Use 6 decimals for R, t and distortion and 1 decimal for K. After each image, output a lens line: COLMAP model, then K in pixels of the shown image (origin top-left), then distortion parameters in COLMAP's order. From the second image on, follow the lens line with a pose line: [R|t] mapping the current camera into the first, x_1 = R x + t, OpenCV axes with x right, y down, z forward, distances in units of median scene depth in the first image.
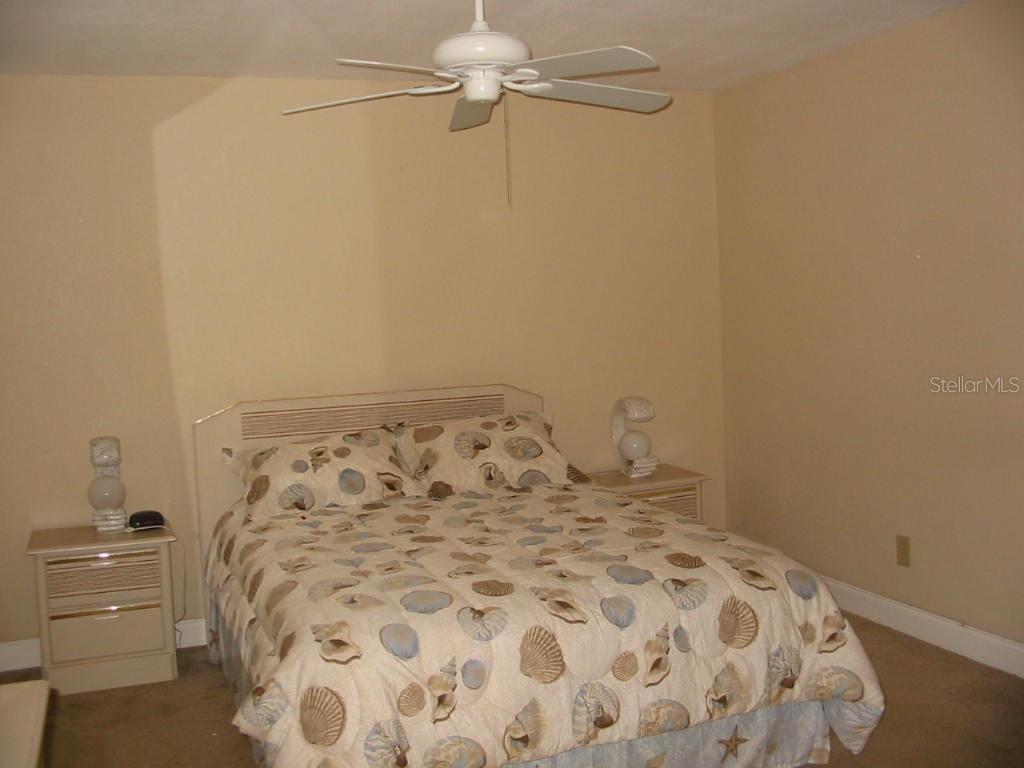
lens RADIAL K [[1066.2, 0, 512.0], [0, 1066.2, 384.0], [0, 0, 1]] dist [-0.130166, 0.010366]
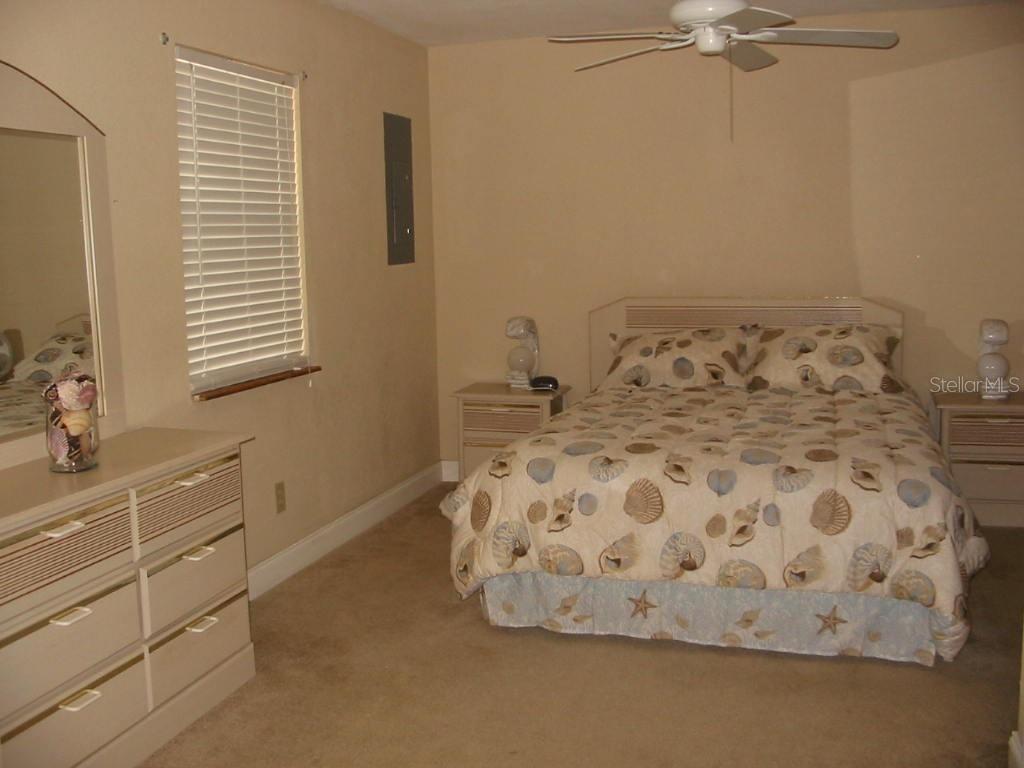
lens RADIAL K [[1066.2, 0, 512.0], [0, 1066.2, 384.0], [0, 0, 1]] dist [-0.130166, 0.010366]
pose [[0.777752, 0.109318, -0.618993, 0.615738], [-0.054170, 0.992754, 0.107263, -0.012534], [0.626233, -0.049893, 0.778038, -0.083747]]
